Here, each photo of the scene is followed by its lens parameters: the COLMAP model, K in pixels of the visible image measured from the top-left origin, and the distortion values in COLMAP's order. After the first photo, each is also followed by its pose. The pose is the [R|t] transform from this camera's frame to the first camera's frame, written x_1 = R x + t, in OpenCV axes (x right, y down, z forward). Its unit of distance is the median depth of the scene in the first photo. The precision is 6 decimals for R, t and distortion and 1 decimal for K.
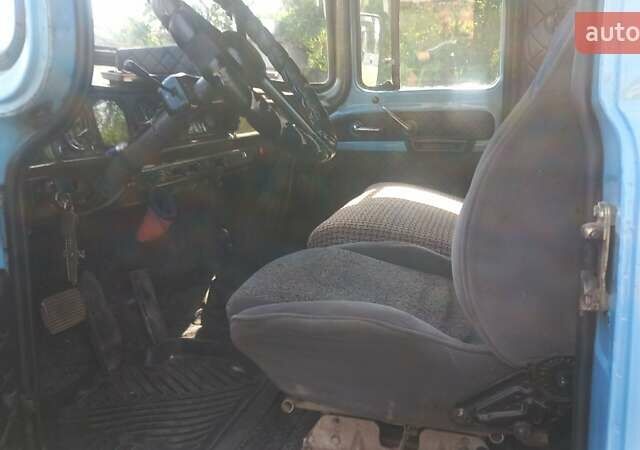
lens RADIAL K [[580.1, 0, 321.0], [0, 580.1, 214.5], [0, 0, 1]] dist [0.101478, -0.181361]
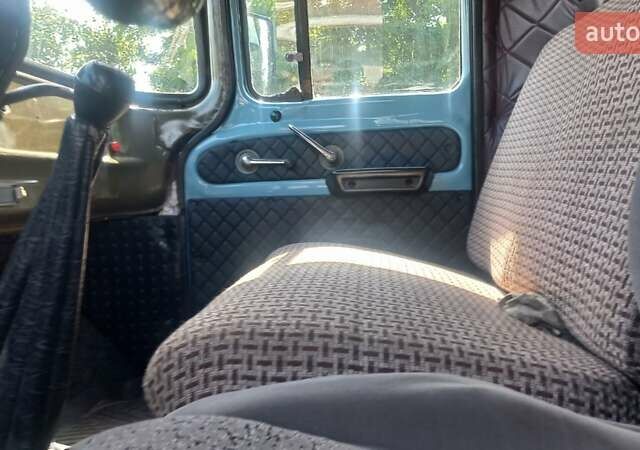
lens RADIAL K [[580.1, 0, 321.0], [0, 580.1, 214.5], [0, 0, 1]] dist [0.101478, -0.181361]
pose [[0.979142, -0.032274, 0.200595, 0.012006], [0.061711, 0.987901, -0.142276, 0.001688], [-0.193576, 0.151688, 0.969288, 0.400309]]
